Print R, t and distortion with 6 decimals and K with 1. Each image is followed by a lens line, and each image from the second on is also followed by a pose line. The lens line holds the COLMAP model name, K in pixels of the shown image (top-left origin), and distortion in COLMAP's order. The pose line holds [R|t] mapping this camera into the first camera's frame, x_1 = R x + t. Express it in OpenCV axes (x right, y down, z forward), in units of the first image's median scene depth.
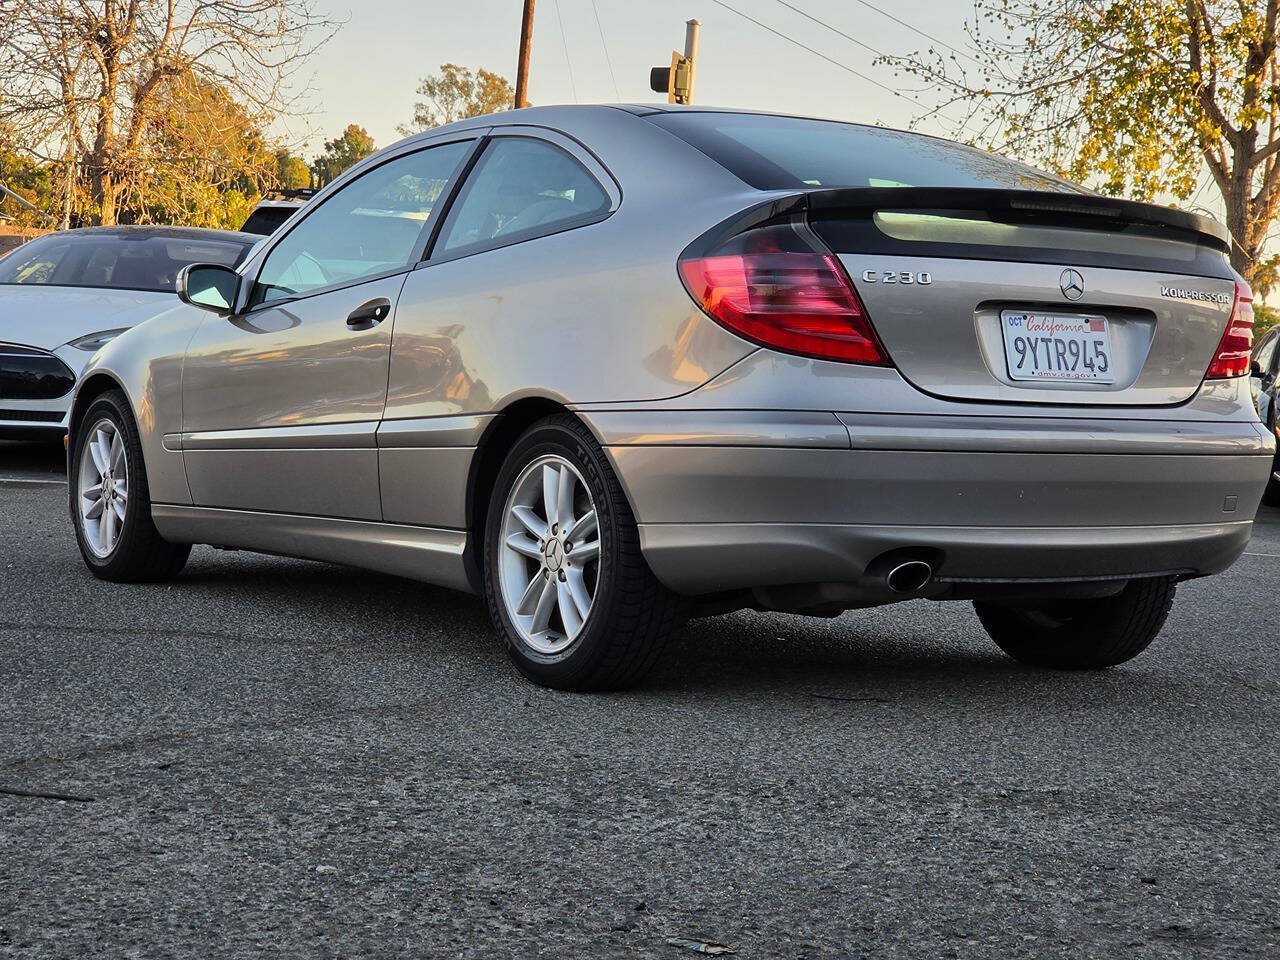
lens RADIAL K [[2272.2, 0, 639.7], [0, 2272.2, 388.9], [0, 0, 1]] dist [-0.221877, 2.634542]
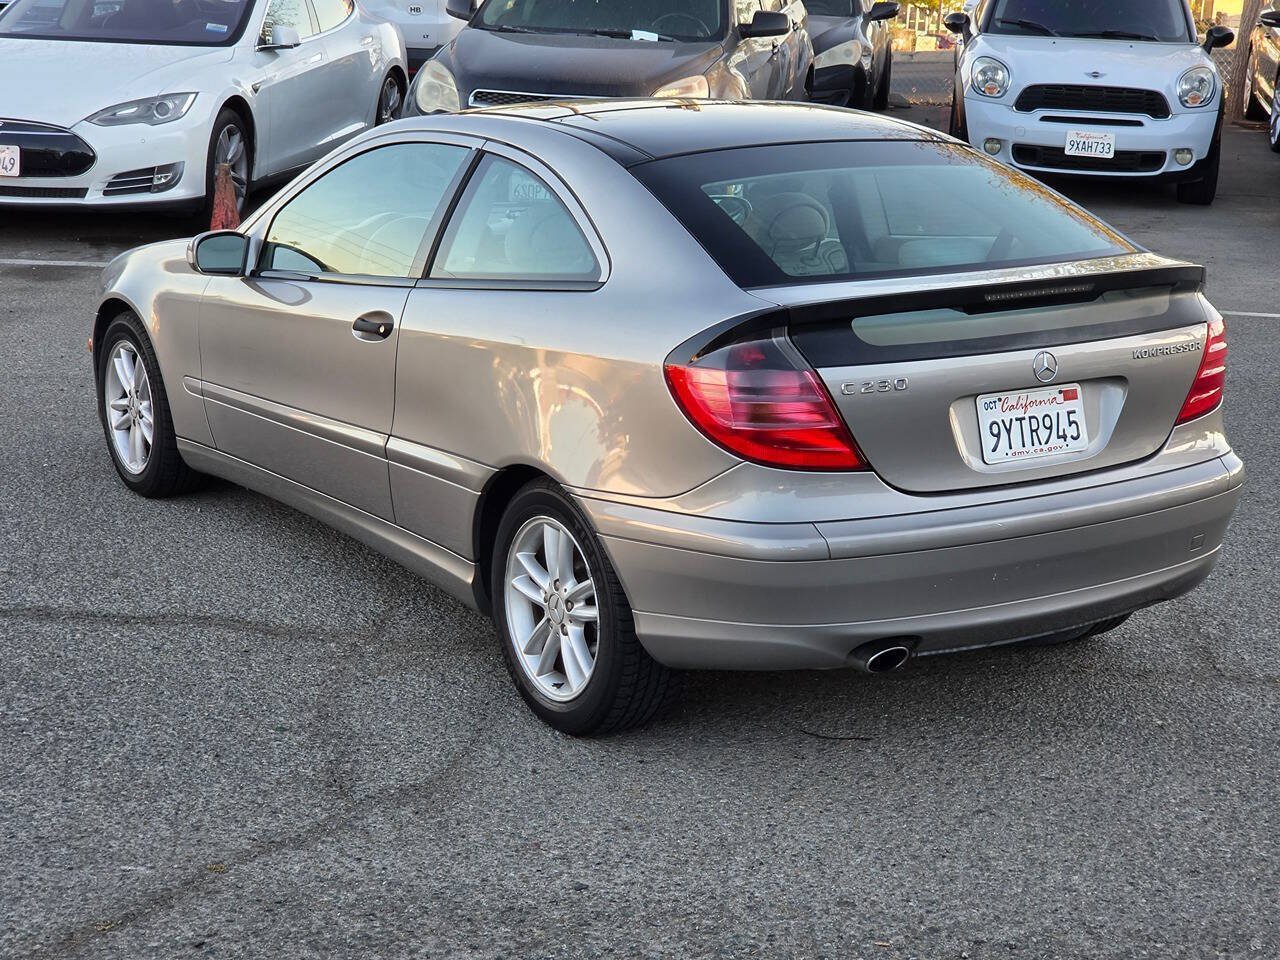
lens RADIAL K [[2272.2, 0, 639.7], [0, 2272.2, 388.9], [0, 0, 1]] dist [-0.221877, 2.634542]
pose [[0.999562, -0.024146, -0.017139, 0.022042], [0.026920, 0.982104, 0.186405, -0.226791], [0.012332, -0.186785, 0.982324, -0.022030]]
